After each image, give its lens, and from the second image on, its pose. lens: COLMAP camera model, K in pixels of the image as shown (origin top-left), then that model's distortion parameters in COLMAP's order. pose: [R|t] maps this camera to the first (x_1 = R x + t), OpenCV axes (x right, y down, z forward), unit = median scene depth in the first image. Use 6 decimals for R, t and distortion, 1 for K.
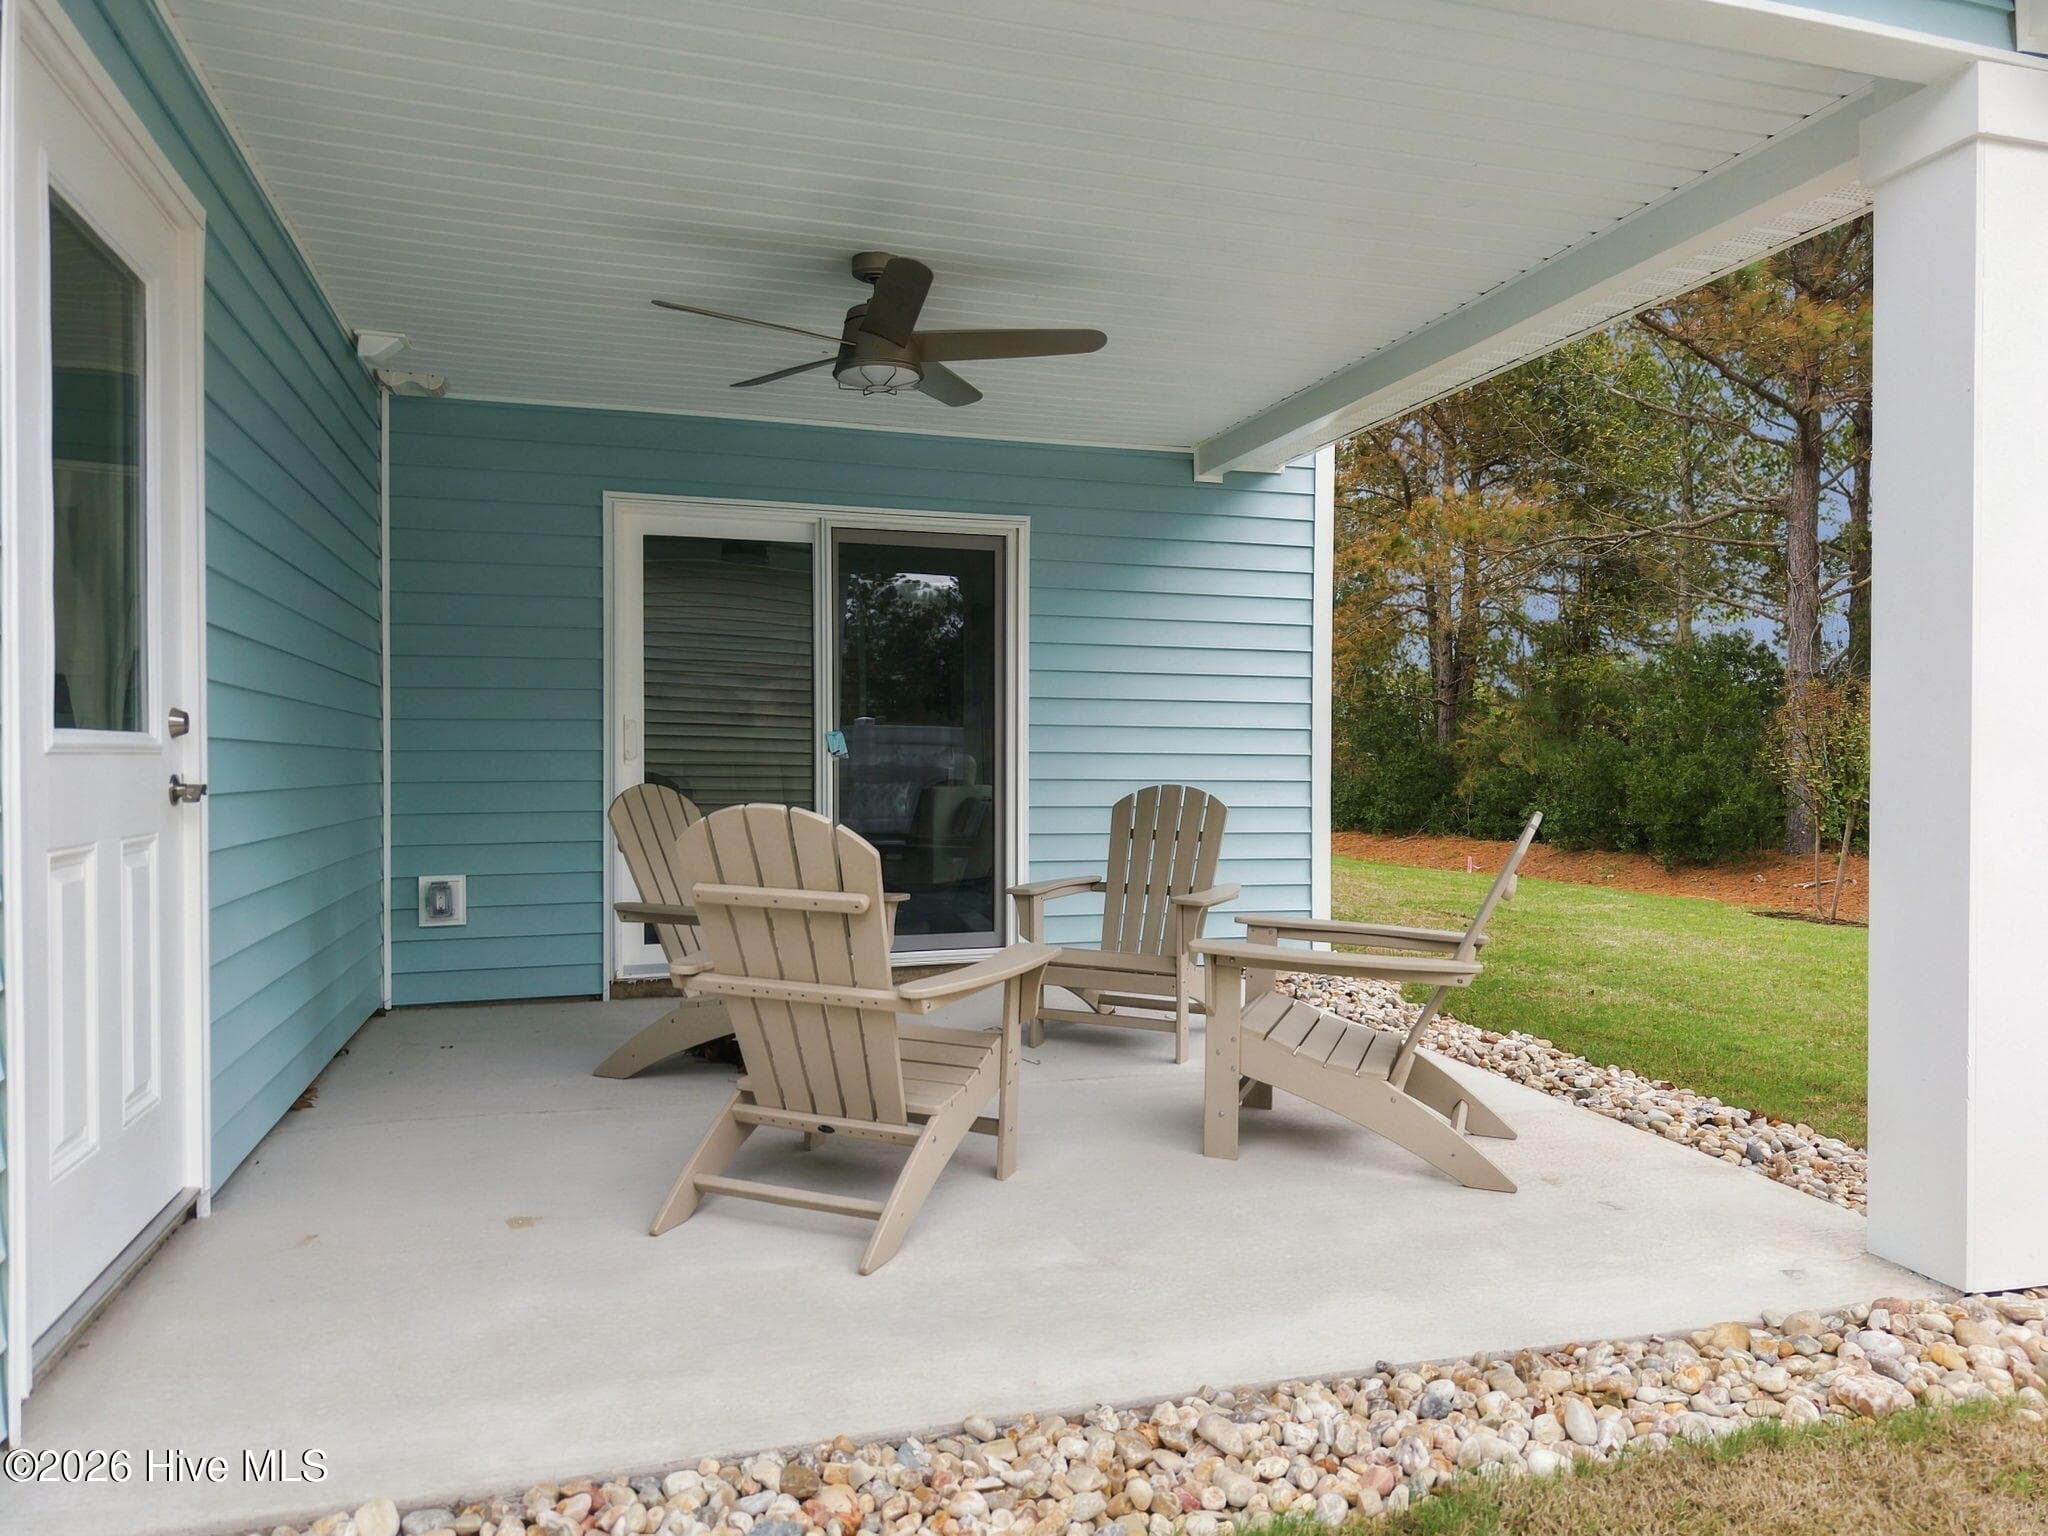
lens RADIAL K [[1365.9, 0, 1014.0], [0, 1365.9, 760.4], [0, 0, 1]] dist [0.050910, -0.059448]
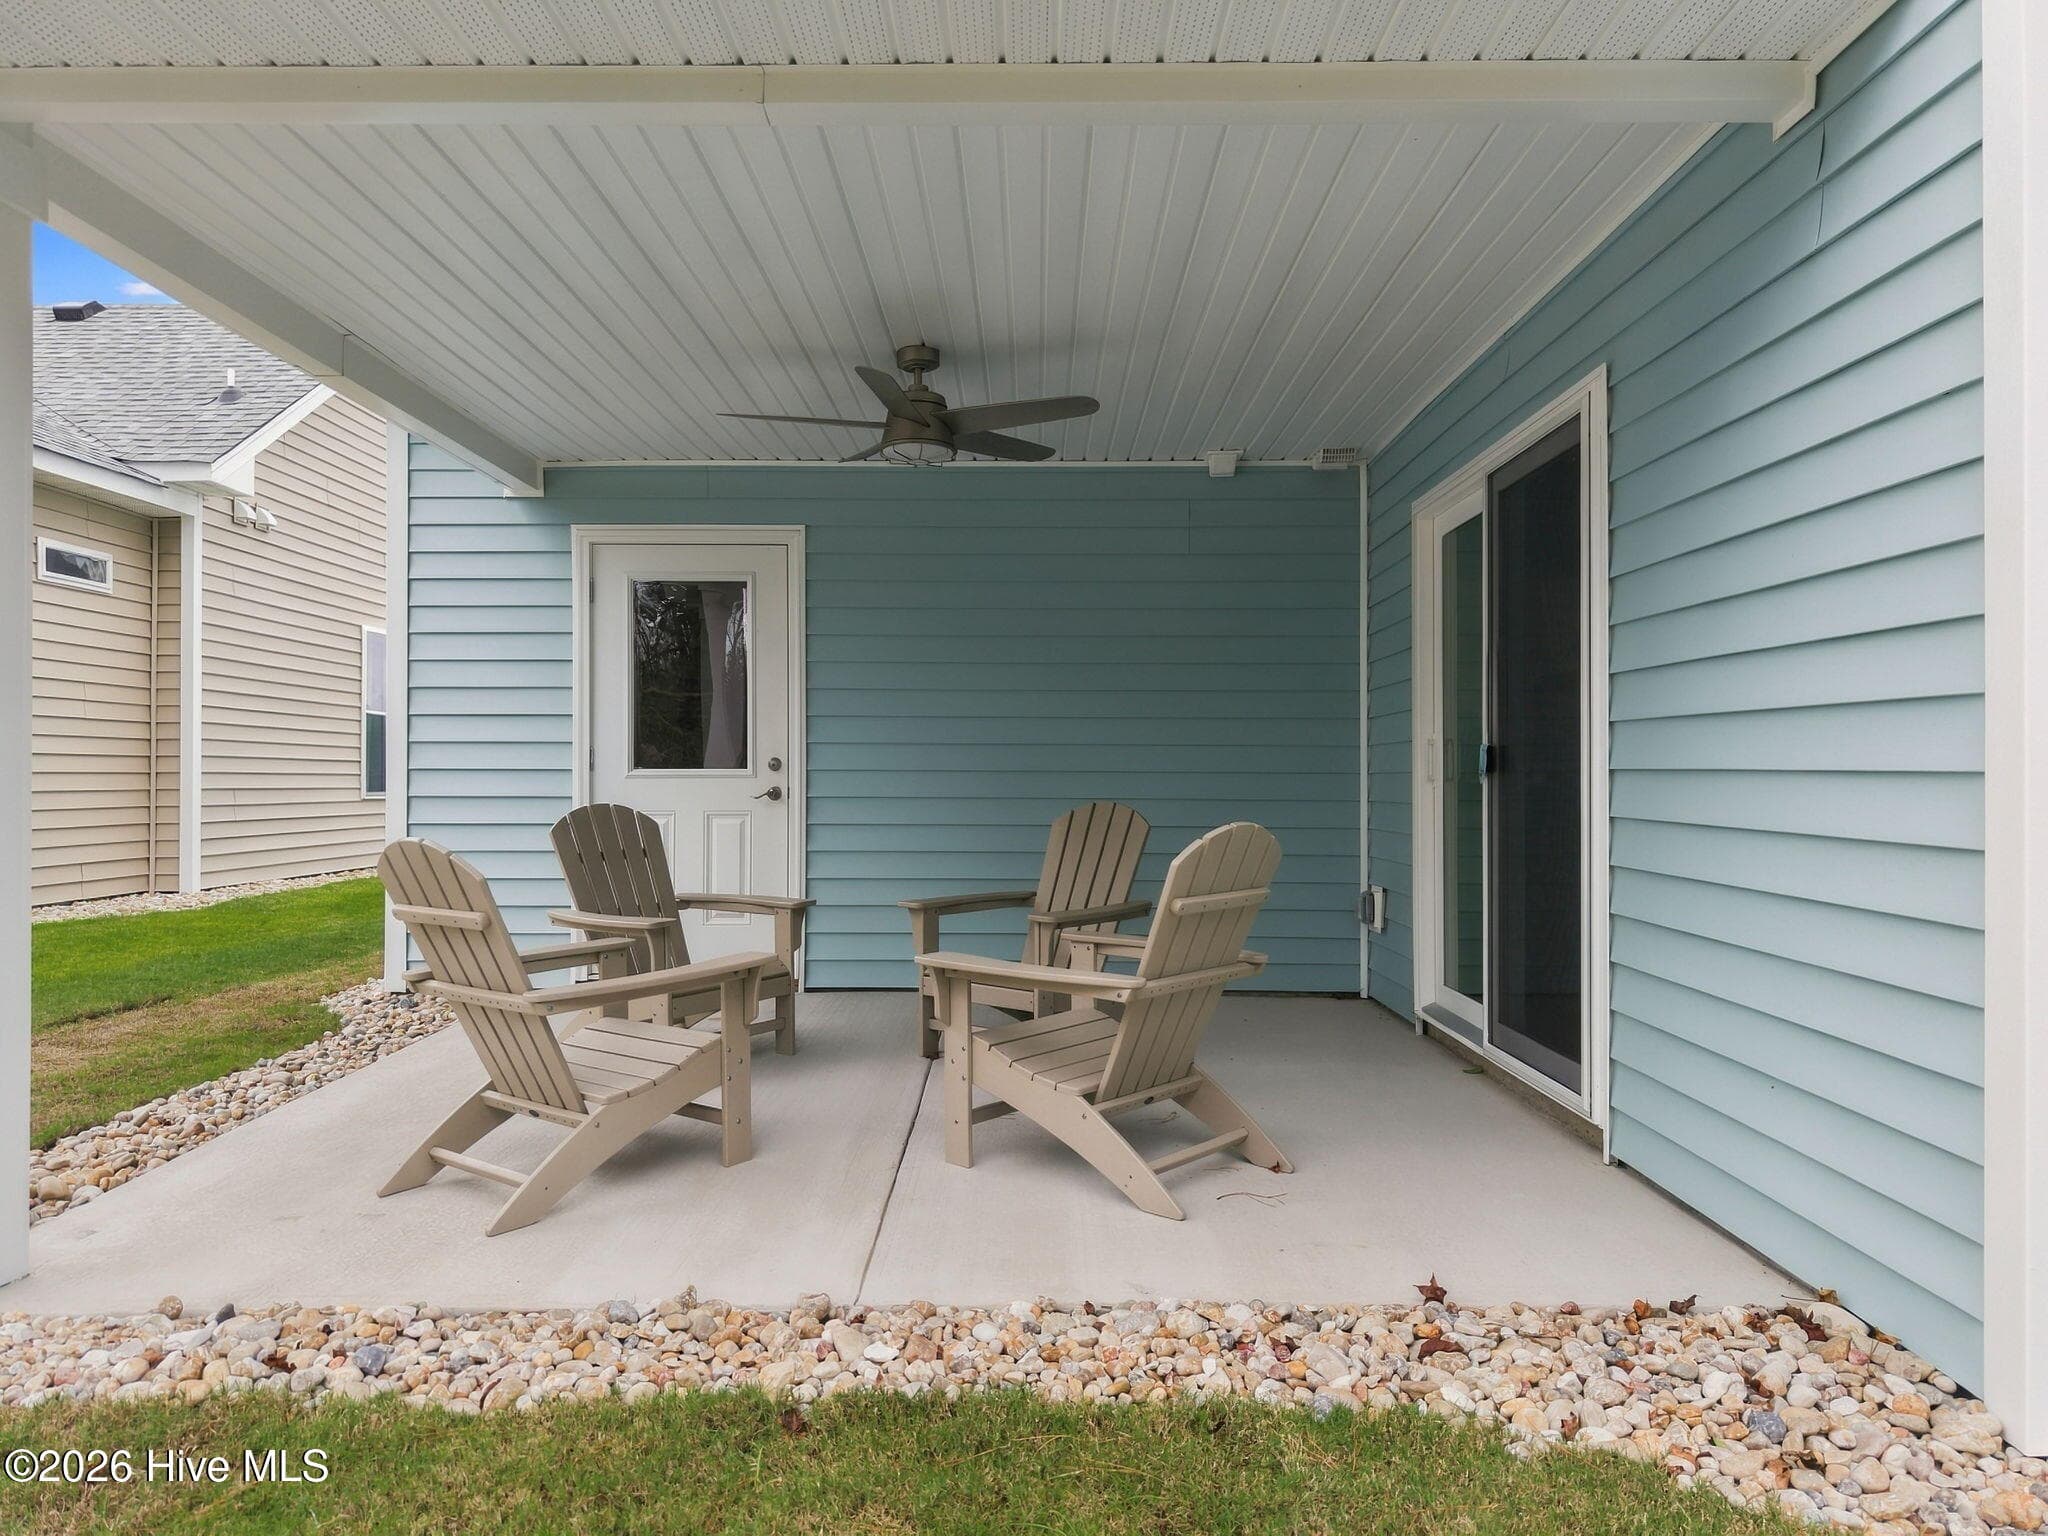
lens RADIAL K [[1365.9, 0, 1014.0], [0, 1365.9, 760.4], [0, 0, 1]] dist [0.050910, -0.059448]
pose [[-0.307962, -0.006549, -0.951376, 0.734701], [-0.003158, 0.999978, -0.005861, -0.009746], [0.951394, 0.001199, -0.307976, 1.078634]]
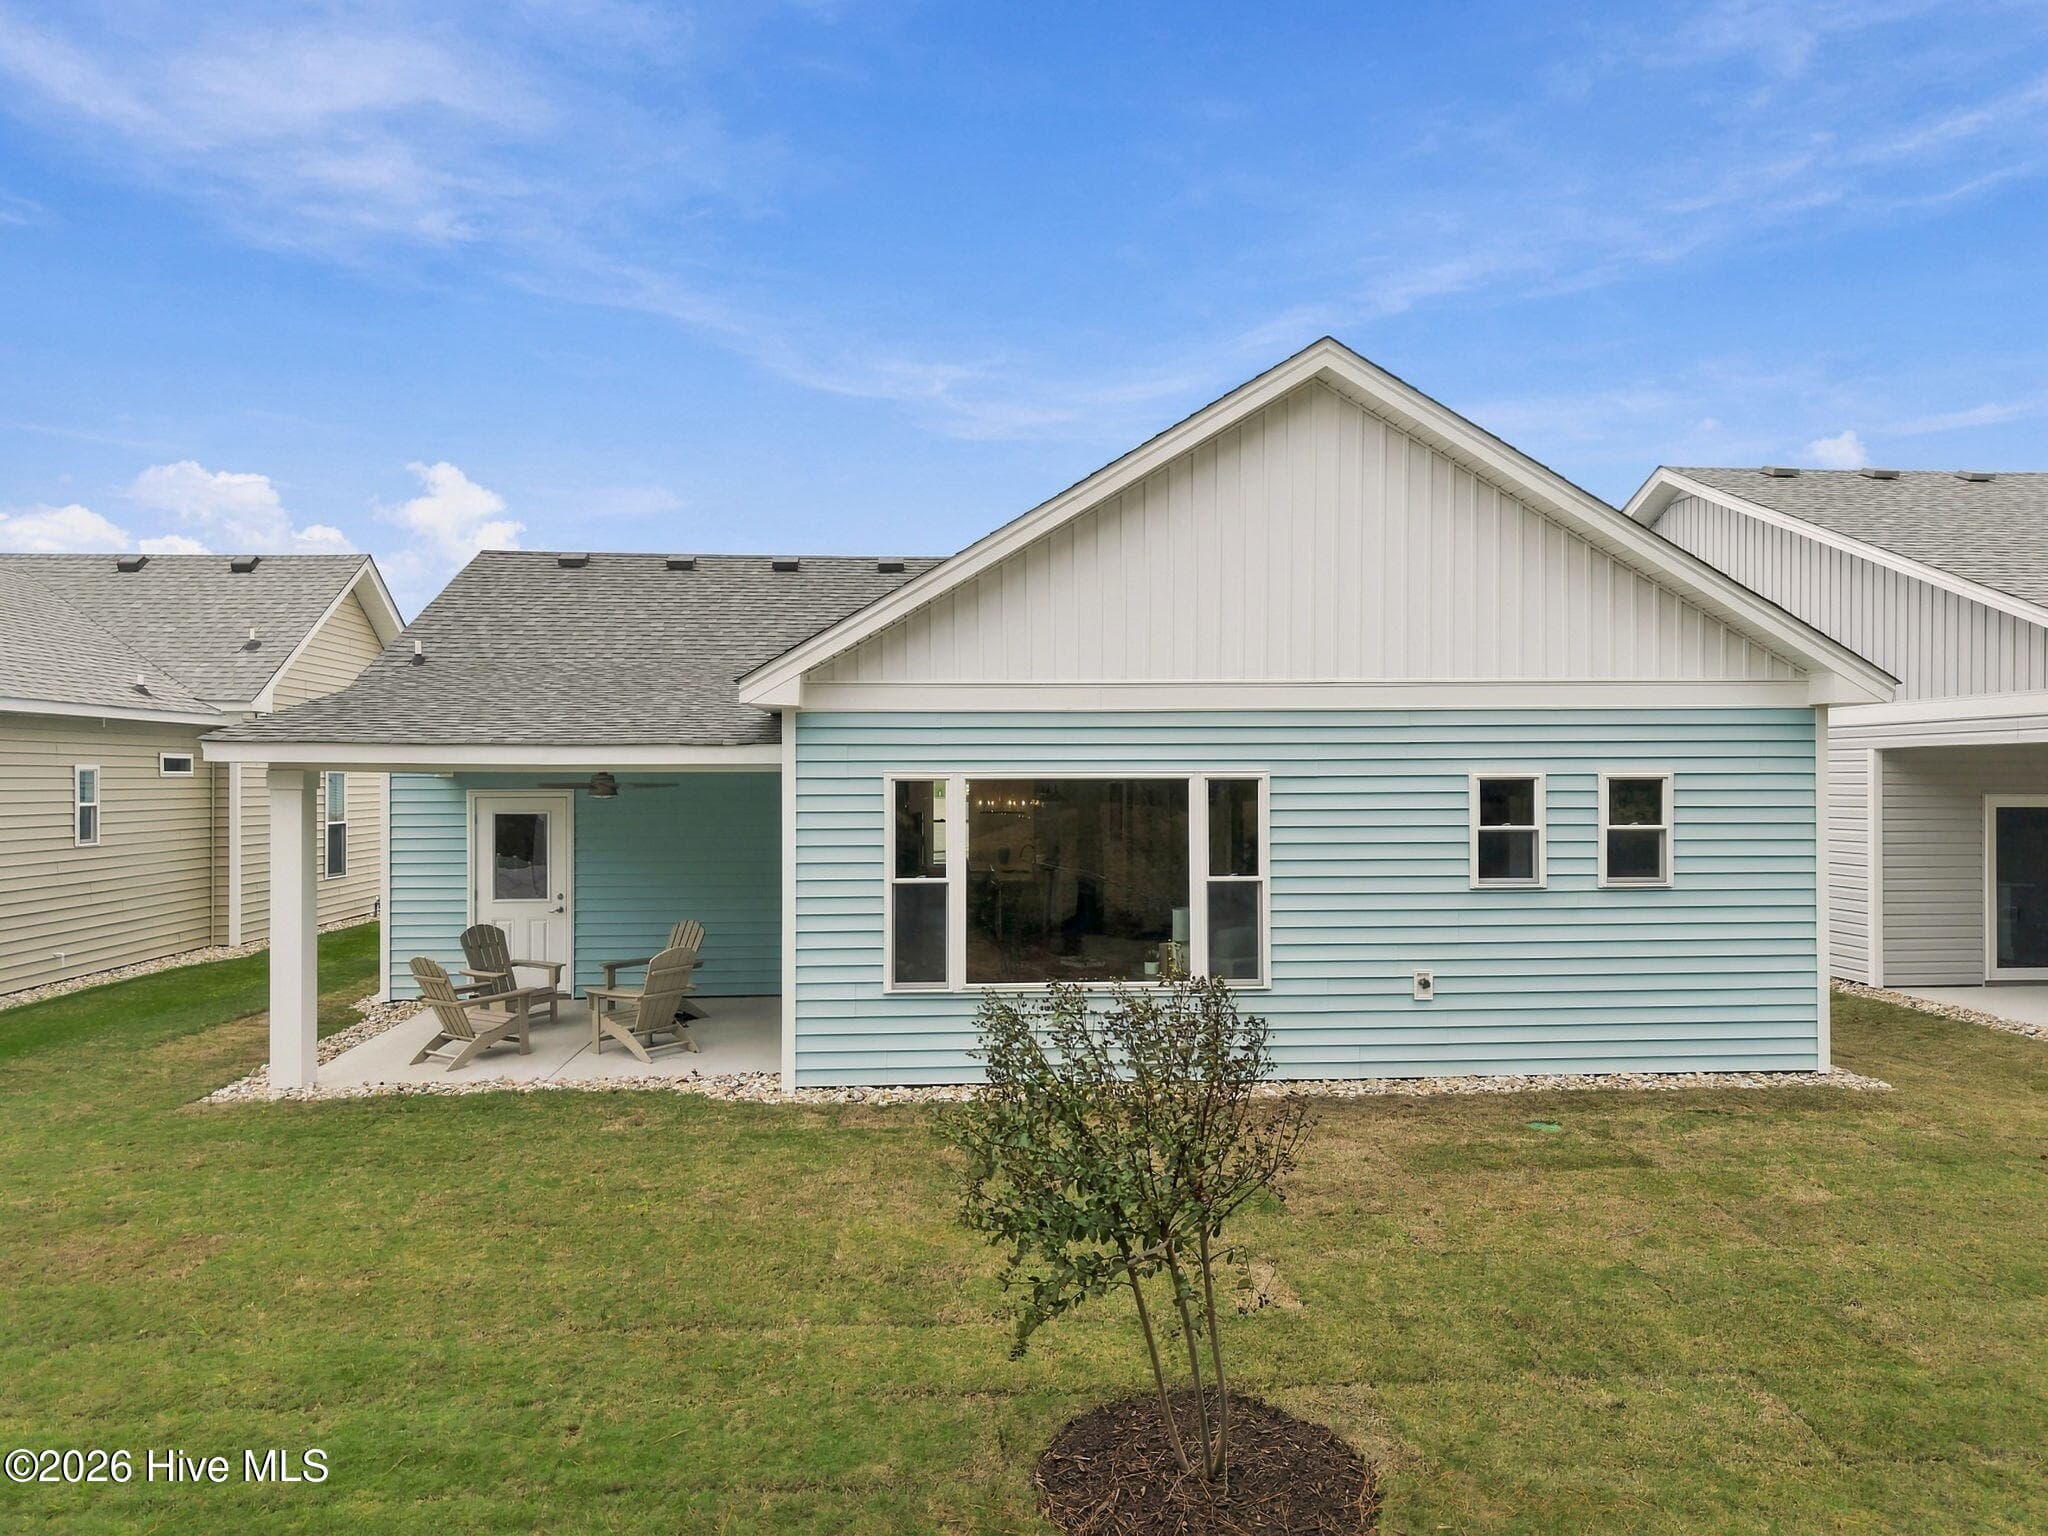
lens RADIAL K [[1365.9, 0, 1014.0], [0, 1365.9, 760.4], [0, 0, 1]] dist [0.050910, -0.059448]
pose [[-0.235253, -0.002995, -0.971930, 2.006793], [0.001241, 0.999994, -0.003382, -0.258454], [0.971933, -0.002001, -0.235248, 1.966696]]
